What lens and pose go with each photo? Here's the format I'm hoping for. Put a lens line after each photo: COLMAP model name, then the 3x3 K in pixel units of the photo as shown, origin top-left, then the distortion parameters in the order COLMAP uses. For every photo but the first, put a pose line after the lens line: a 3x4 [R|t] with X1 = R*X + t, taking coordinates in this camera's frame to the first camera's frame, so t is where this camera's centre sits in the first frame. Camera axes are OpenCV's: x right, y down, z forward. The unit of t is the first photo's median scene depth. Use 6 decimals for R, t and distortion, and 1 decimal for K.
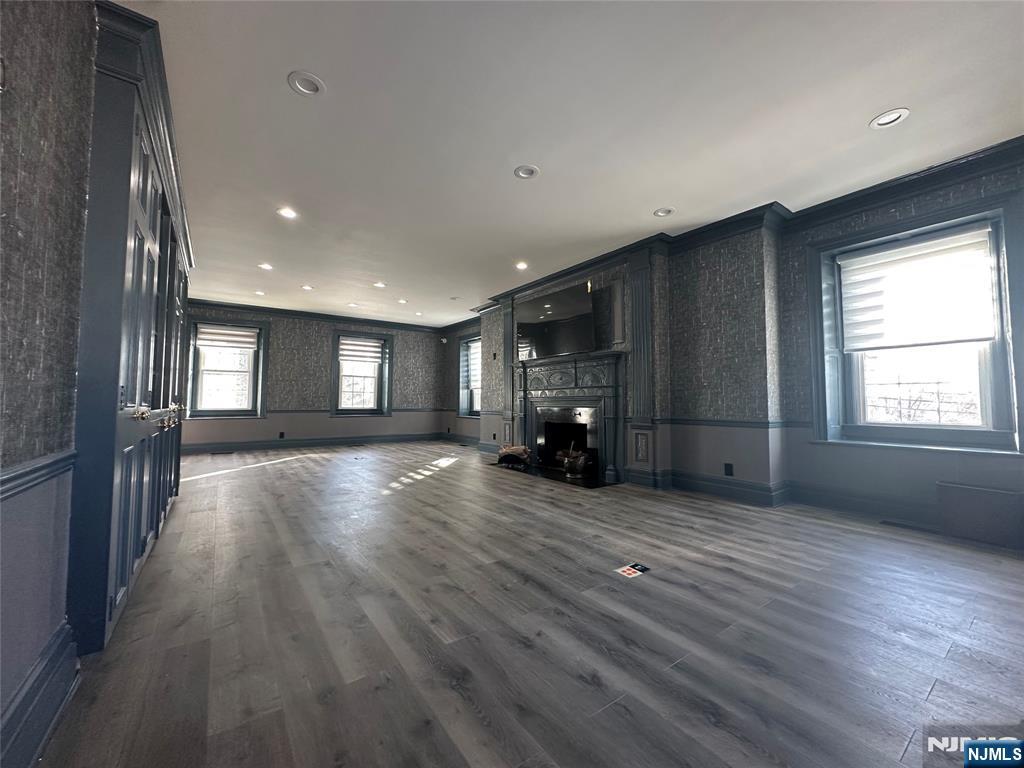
lens RADIAL K [[408.4, 0, 512.8], [0, 408.4, 382.7], [0, 0, 1]] dist [-0.001863, 0.000248]
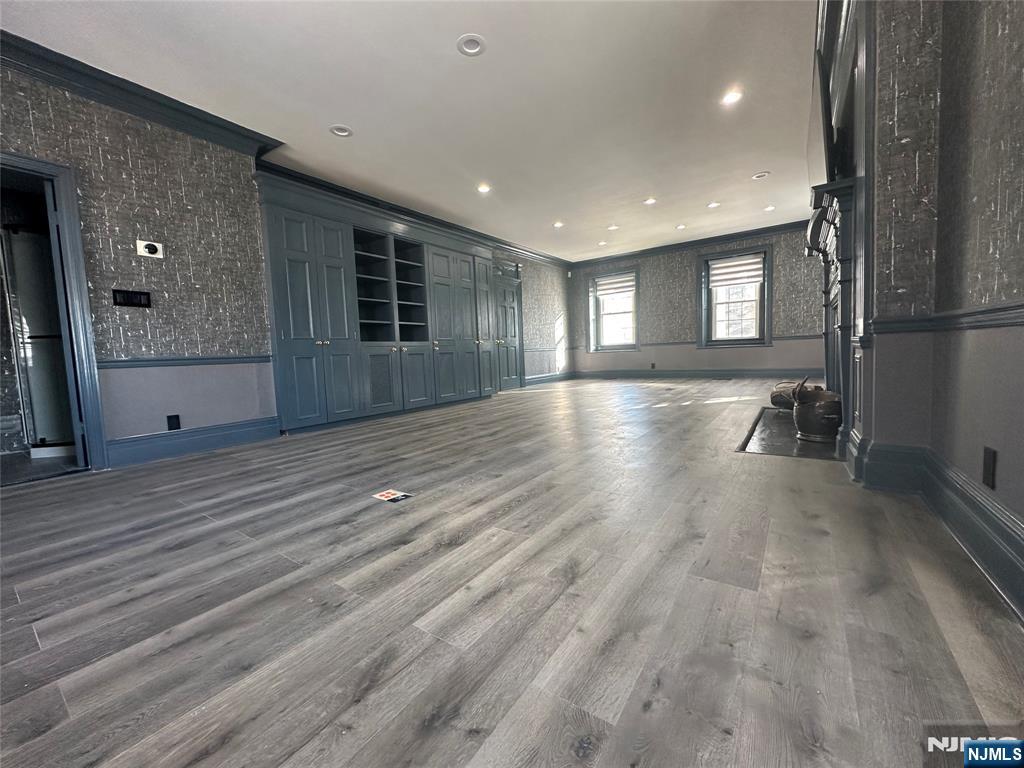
lens RADIAL K [[408.4, 0, 513.4], [0, 408.4, 385.2], [0, 0, 1]] dist [-0.001863, 0.000248]
pose [[0.320560, 0.057558, -0.945478, 0.691533], [0.088119, 0.992012, 0.090267, 0.091496], [0.943120, -0.112251, 0.312928, 0.568193]]
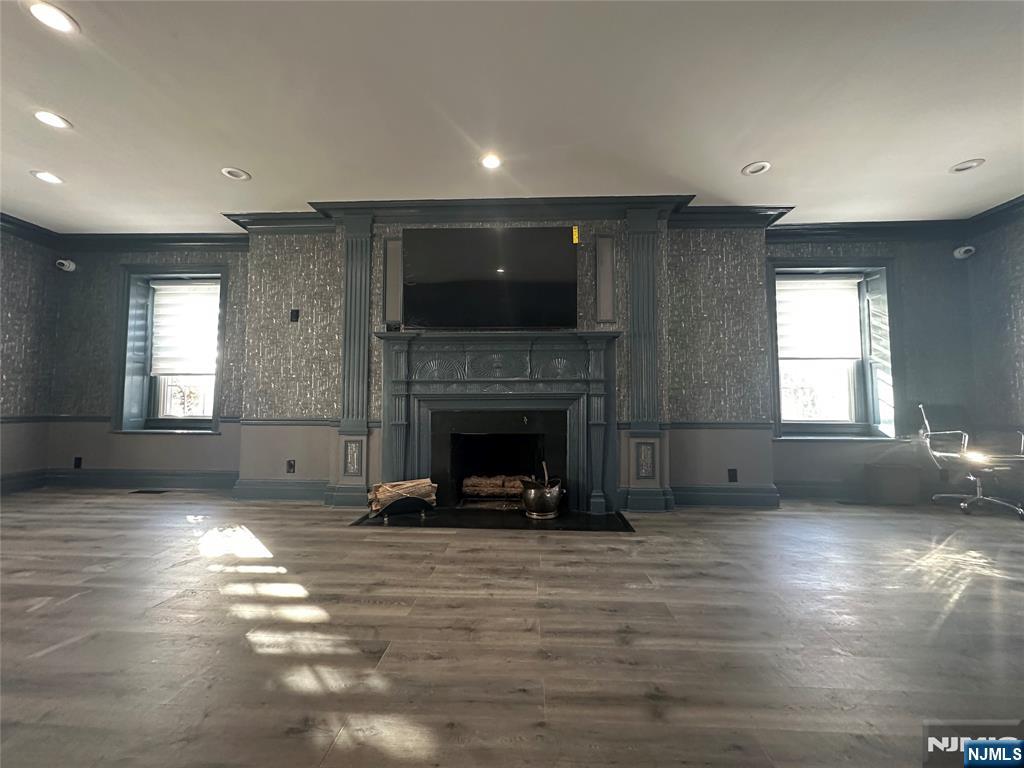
lens RADIAL K [[408.4, 0, 512.9], [0, 408.4, 382.0], [0, 0, 1]] dist [-0.001863, 0.000248]
pose [[0.622497, 0.042666, 0.781458, -0.509416], [-0.040264, 0.998936, -0.022466, 0.040930], [-0.781586, -0.017479, 0.623553, 0.805192]]
